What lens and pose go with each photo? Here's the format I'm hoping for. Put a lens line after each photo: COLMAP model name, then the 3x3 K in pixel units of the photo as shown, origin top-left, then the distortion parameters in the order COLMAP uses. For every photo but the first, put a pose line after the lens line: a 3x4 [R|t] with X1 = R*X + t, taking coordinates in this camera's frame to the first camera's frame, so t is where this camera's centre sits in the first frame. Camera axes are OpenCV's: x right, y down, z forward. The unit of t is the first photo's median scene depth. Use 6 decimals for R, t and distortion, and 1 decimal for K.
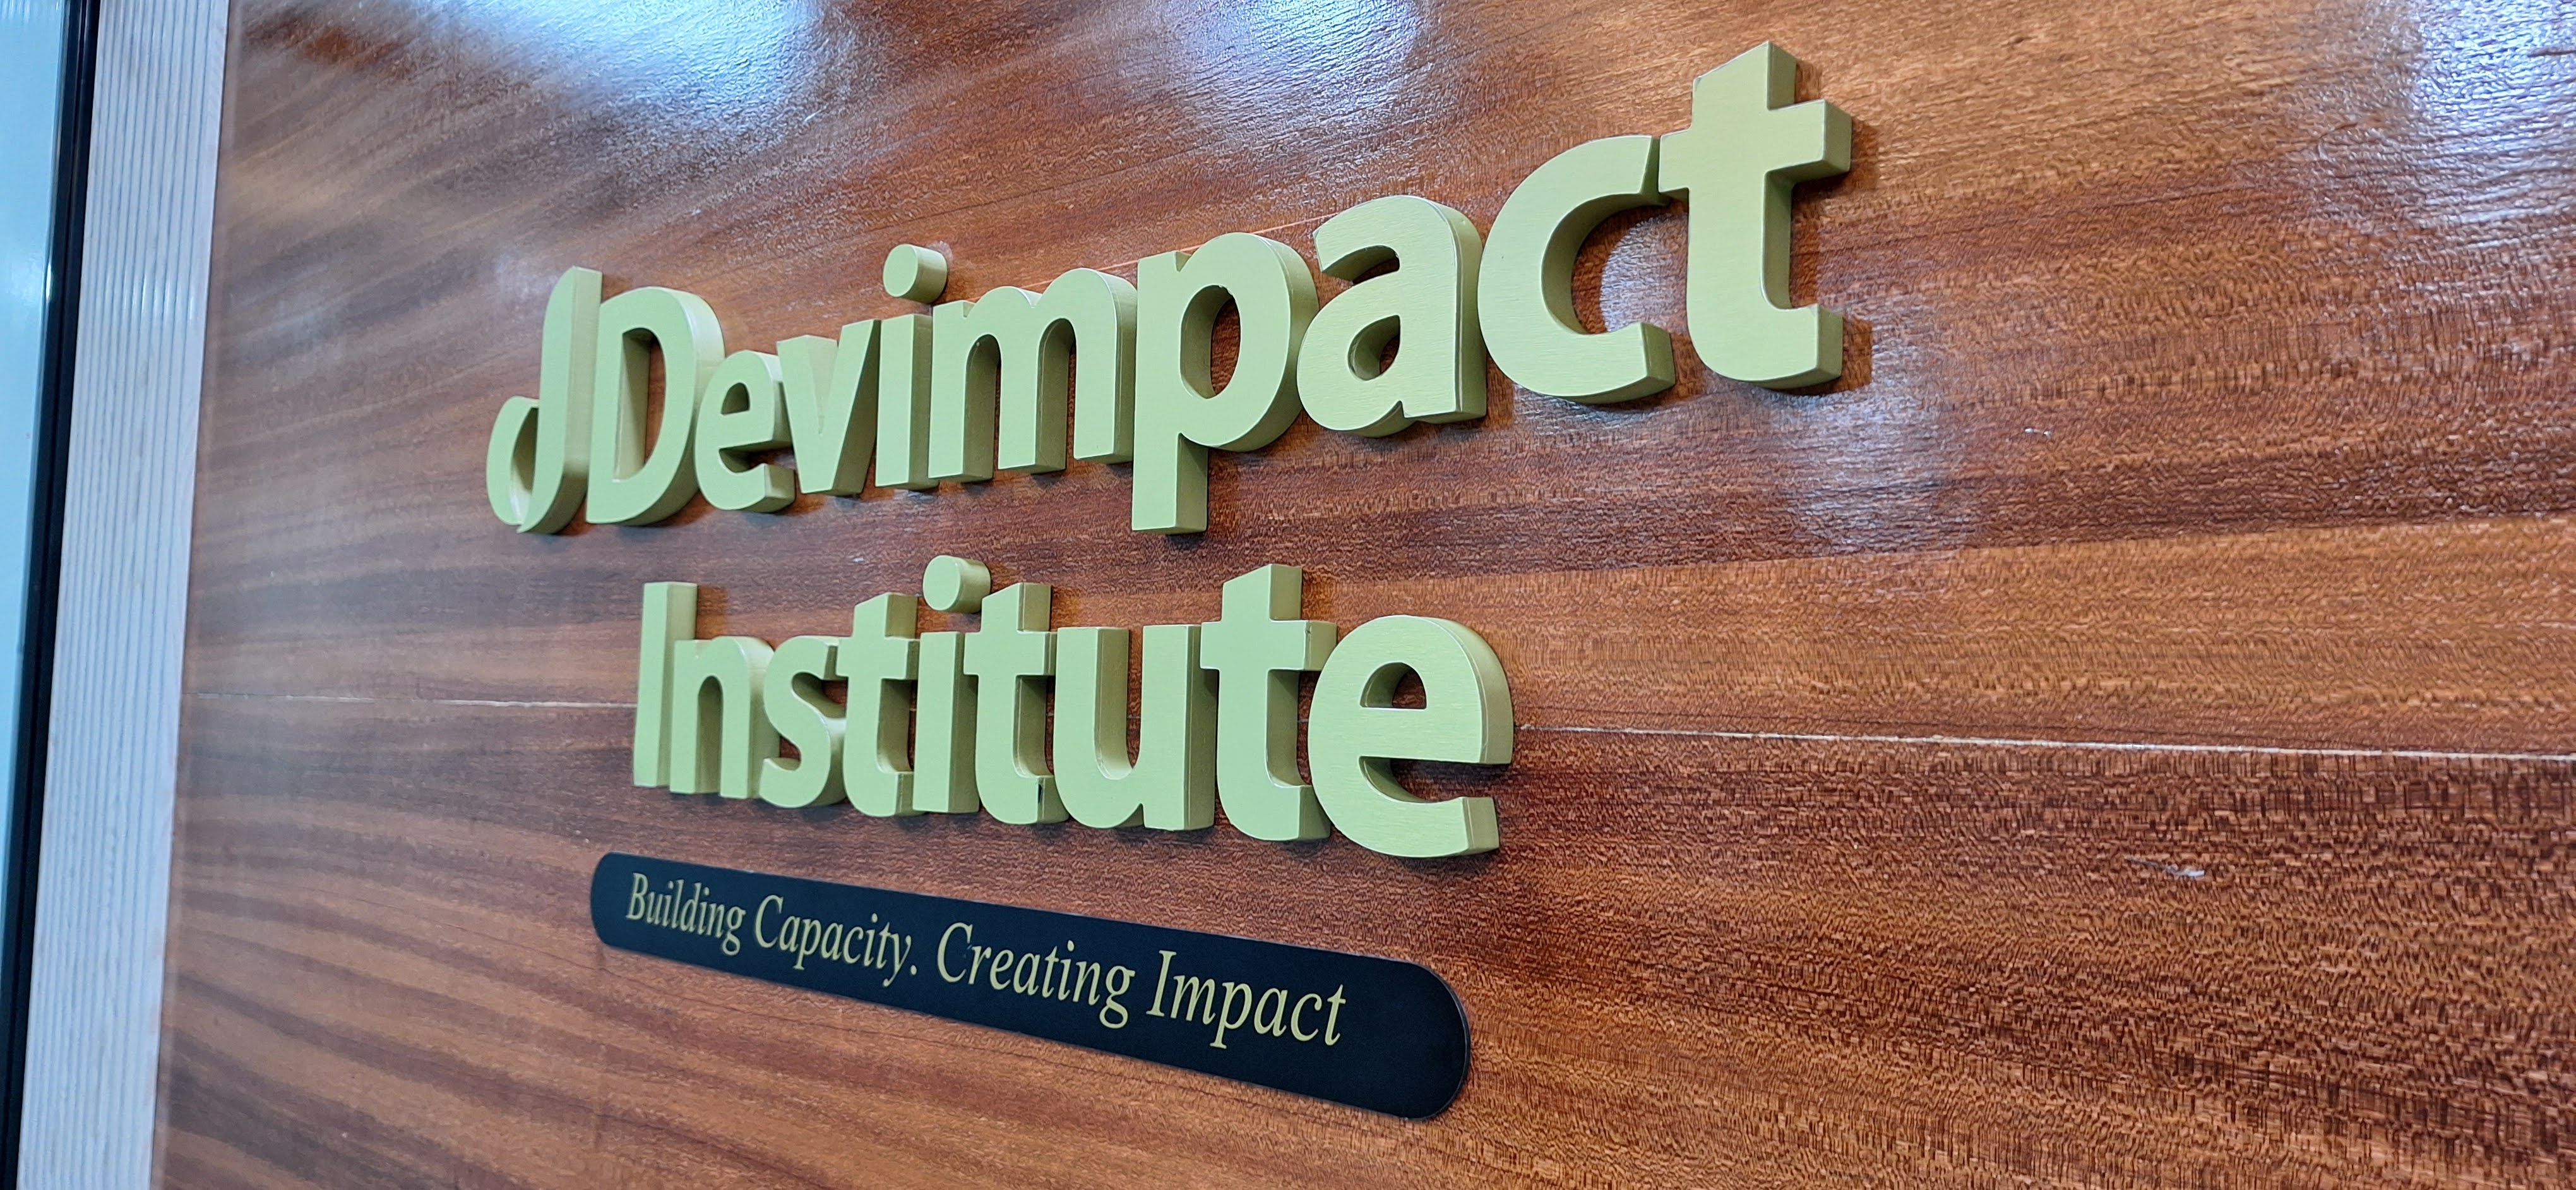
lens RADIAL K [[1796.2, 0, 1280.1], [0, 1796.2, 574.1], [0, 0, 1]] dist [0.089775, -0.108577]
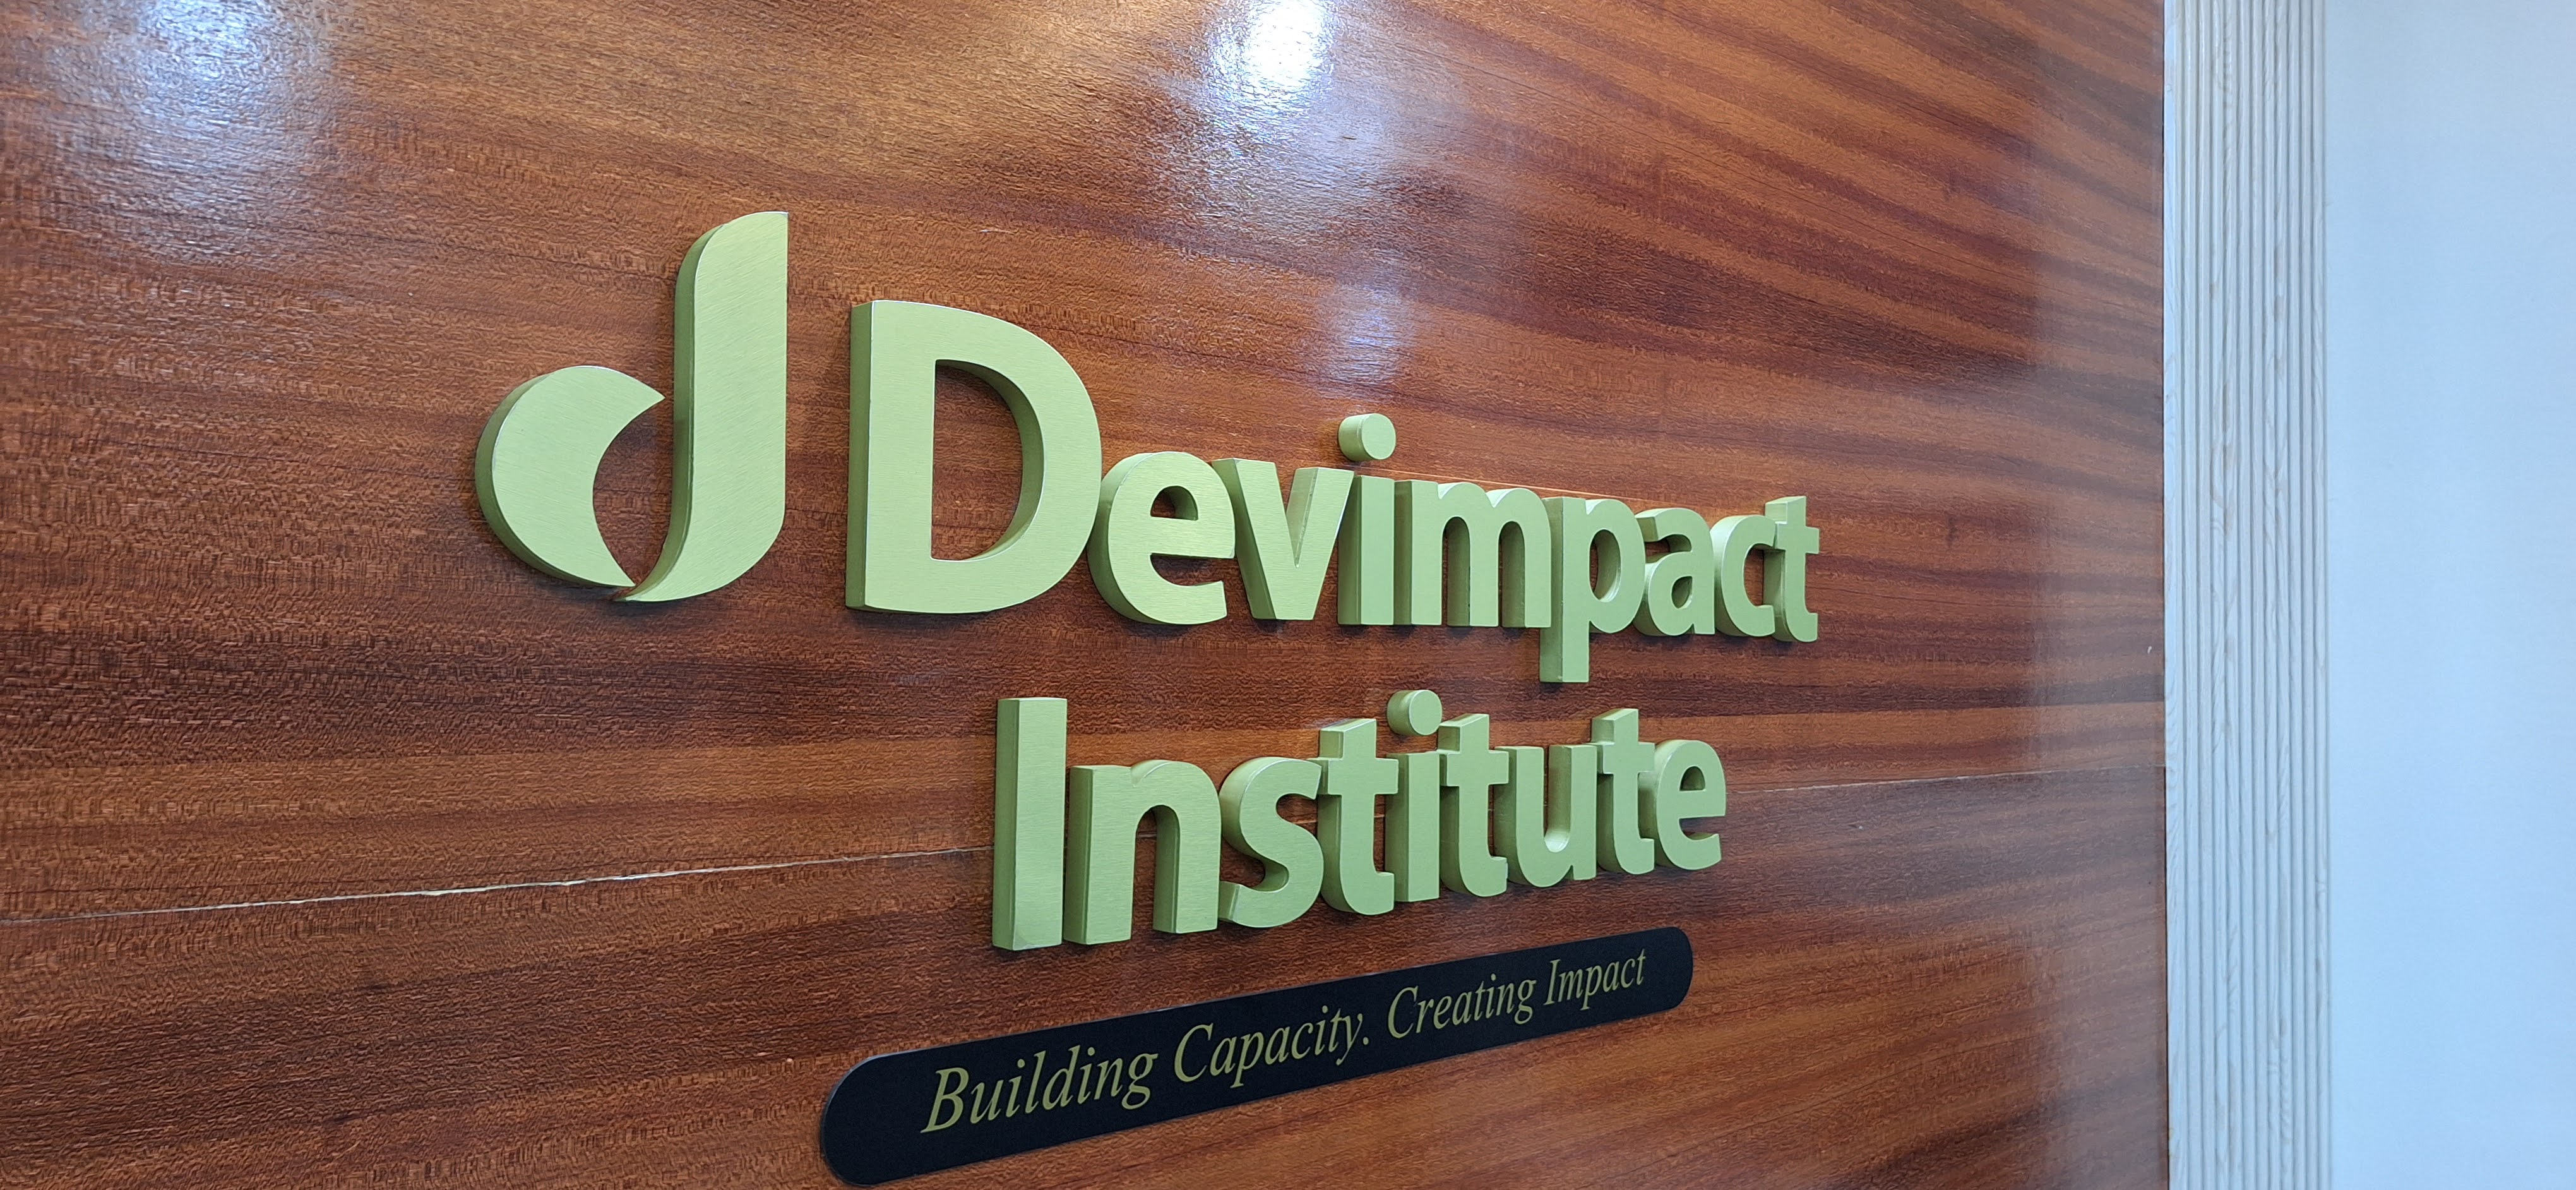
lens RADIAL K [[1796.2, 0, 1302.7], [0, 1796.2, 562.1], [0, 0, 1]] dist [0.089775, -0.108577]
pose [[0.037386, 0.022818, 0.999040, -1.607050], [-0.101061, 0.994700, -0.018937, -0.074576], [-0.994177, -0.100256, 0.039494, 1.190412]]
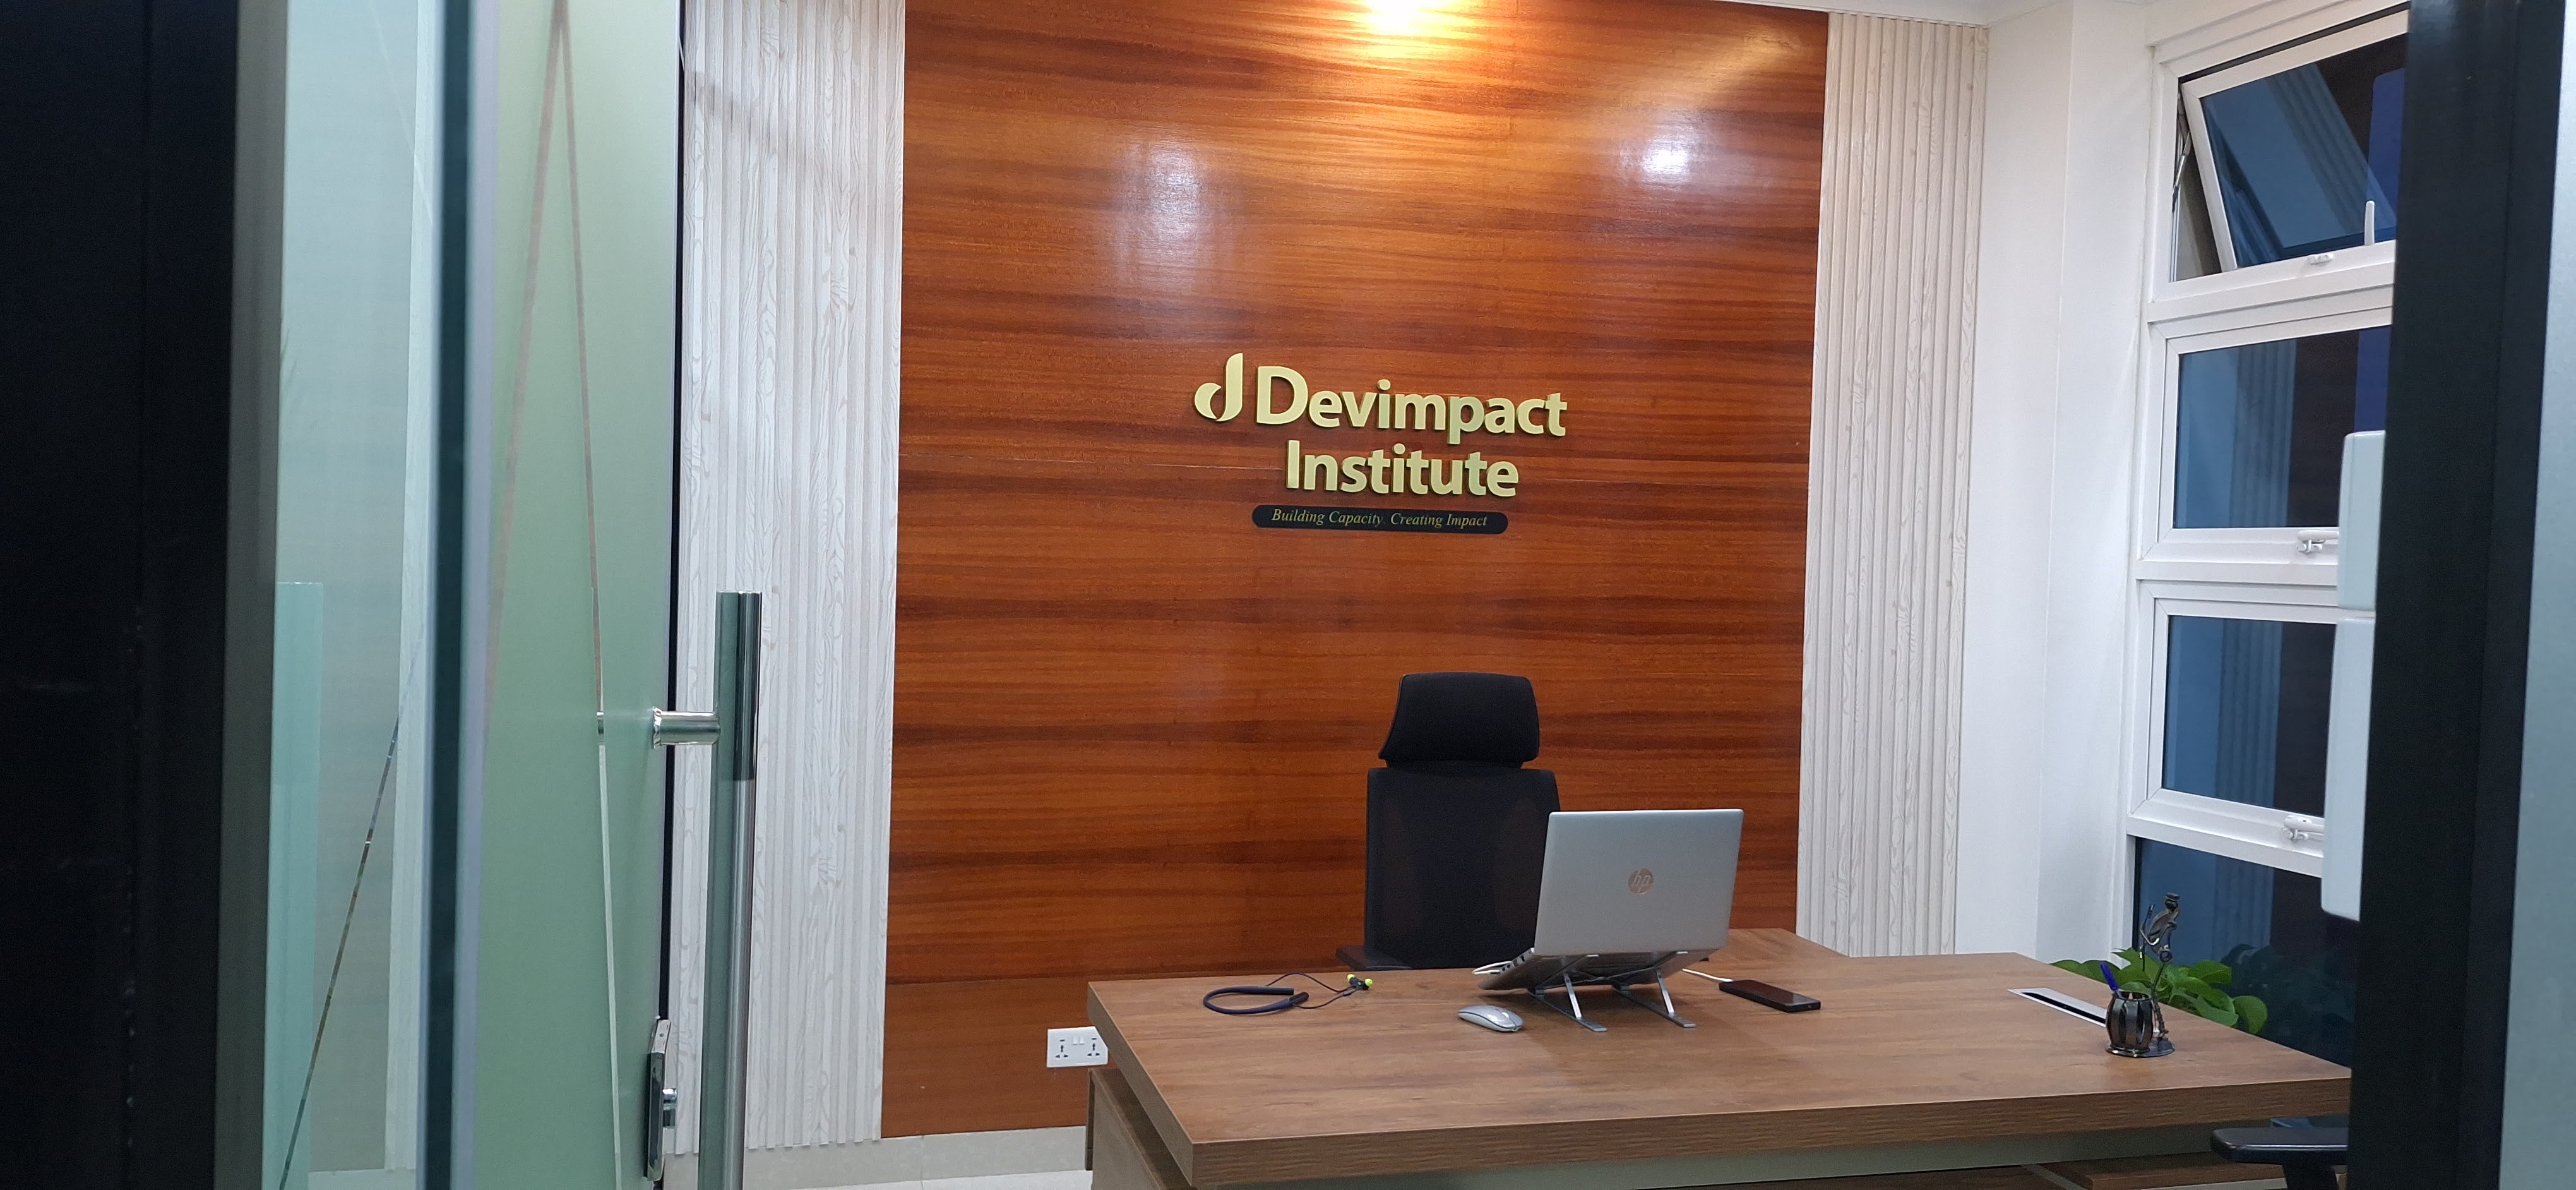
lens RADIAL K [[1796.2, 0, 1250.7], [0, 1796.2, 582.6], [0, 0, 1]] dist [0.089775, -0.108577]
pose [[0.535403, -0.039289, 0.843682, -5.527081], [-0.085572, 0.991254, 0.100466, -0.112877], [-0.840250, -0.125986, 0.527359, -1.645523]]
